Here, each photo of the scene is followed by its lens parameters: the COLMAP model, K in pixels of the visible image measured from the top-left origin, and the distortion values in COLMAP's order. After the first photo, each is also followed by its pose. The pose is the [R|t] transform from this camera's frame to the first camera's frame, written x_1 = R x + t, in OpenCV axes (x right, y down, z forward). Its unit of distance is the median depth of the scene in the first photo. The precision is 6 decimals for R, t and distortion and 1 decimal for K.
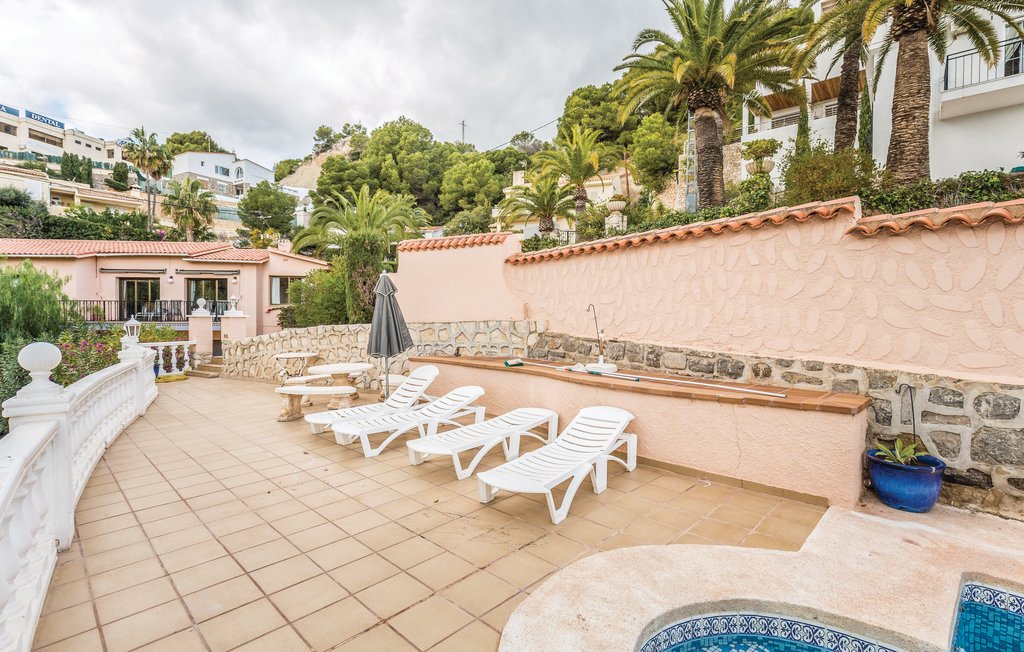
lens RADIAL K [[472.3, 0, 514.9], [0, 472.3, 318.2], [0, 0, 1]] dist [0.002948, 0.001226]
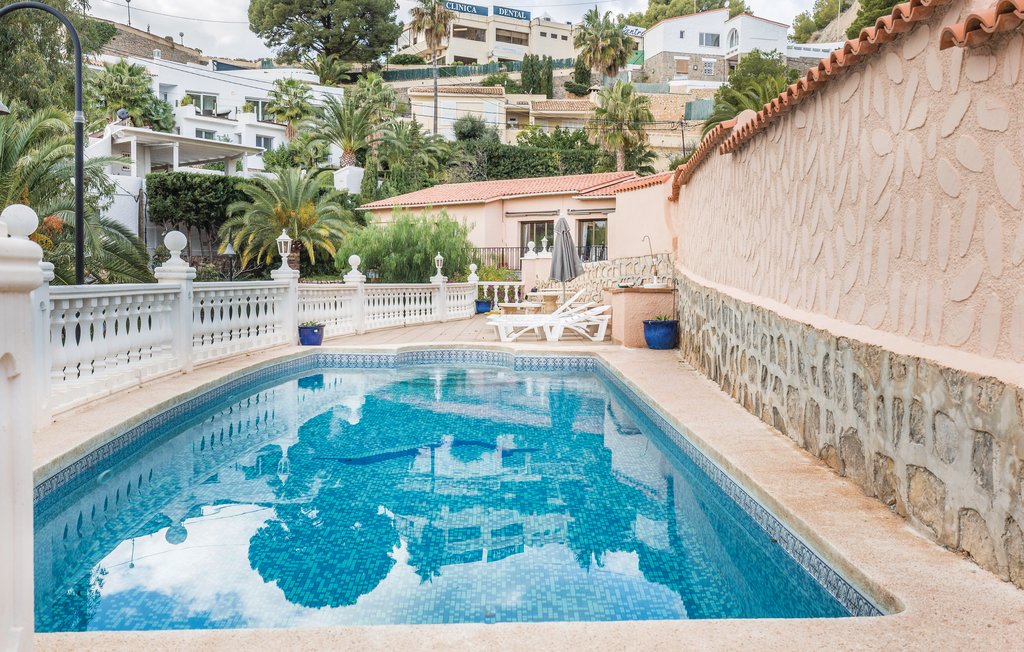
lens RADIAL K [[986.8, 0, 512.0], [0, 986.8, 324.3], [0, 0, 1]] dist [-0.009305, 0.000000]
pose [[0.693087, 0.040246, -0.719730, 0.214003], [-0.012909, 0.998973, 0.043430, 0.011373], [0.720739, -0.020809, 0.692894, -0.128736]]
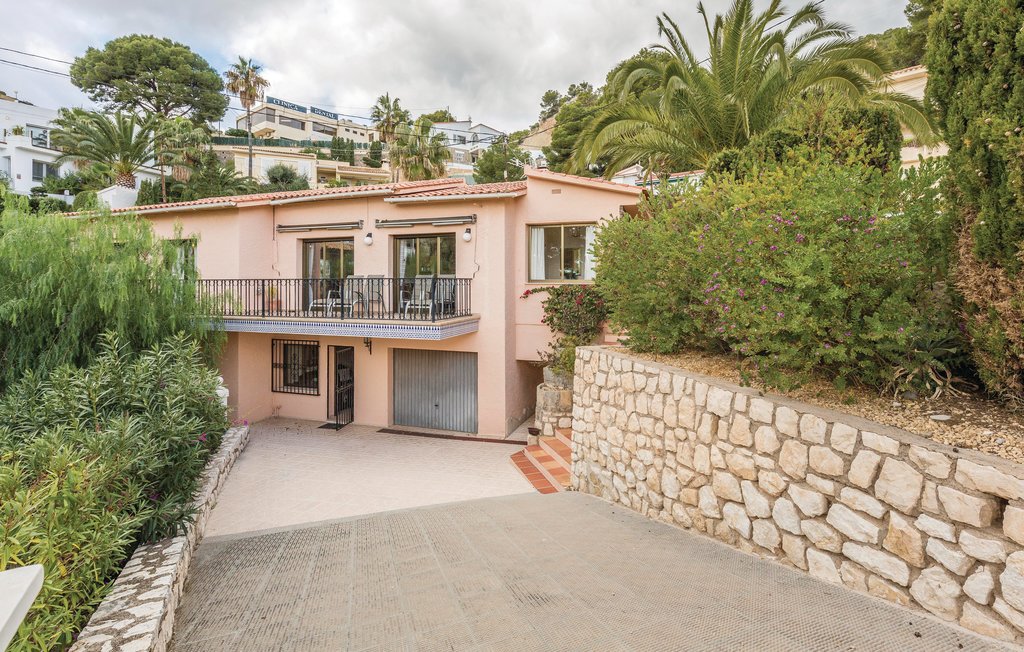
lens RADIAL K [[472.3, 0, 526.3], [0, 472.3, 275.4], [0, 0, 1]] dist [0.002948, 0.001226]
pose [[0.913465, -0.013443, -0.406695, -0.145664], [0.004231, 0.999714, -0.023541, -0.010932], [0.406895, 0.019783, 0.913261, 0.249175]]
